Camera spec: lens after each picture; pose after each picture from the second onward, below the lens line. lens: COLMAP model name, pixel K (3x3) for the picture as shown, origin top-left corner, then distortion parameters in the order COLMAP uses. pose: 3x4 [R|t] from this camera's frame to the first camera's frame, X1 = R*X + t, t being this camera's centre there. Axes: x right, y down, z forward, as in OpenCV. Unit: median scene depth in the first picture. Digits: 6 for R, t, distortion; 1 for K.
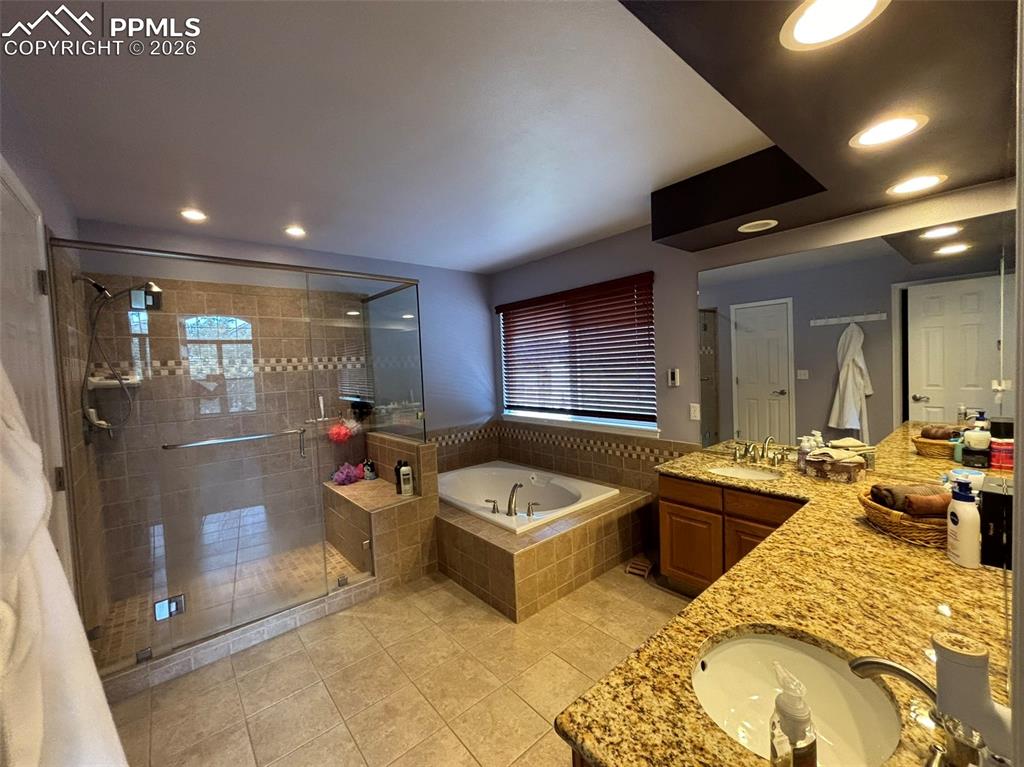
lens RADIAL K [[408.6, 0, 513.4], [0, 408.6, 384.7], [0, 0, 1]] dist [-0.000342, 0.000037]
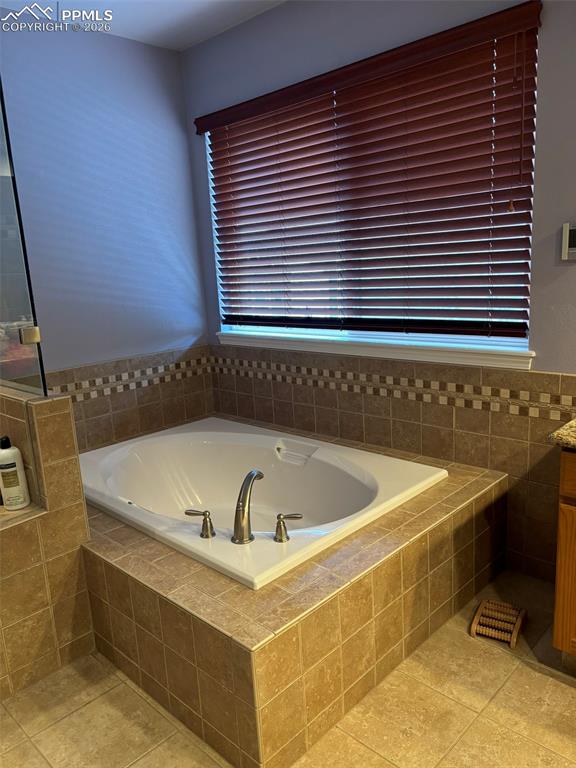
lens RADIAL K [[585.0, 0, 288.0], [0, 585.0, 384.0], [0, 0, 1]] dist [0.047150, -0.003326]
pose [[0.995910, -0.033254, 0.084013, -0.002751], [0.020056, 0.987975, 0.153310, 0.033324], [-0.088100, -0.150998, 0.984600, 0.328146]]
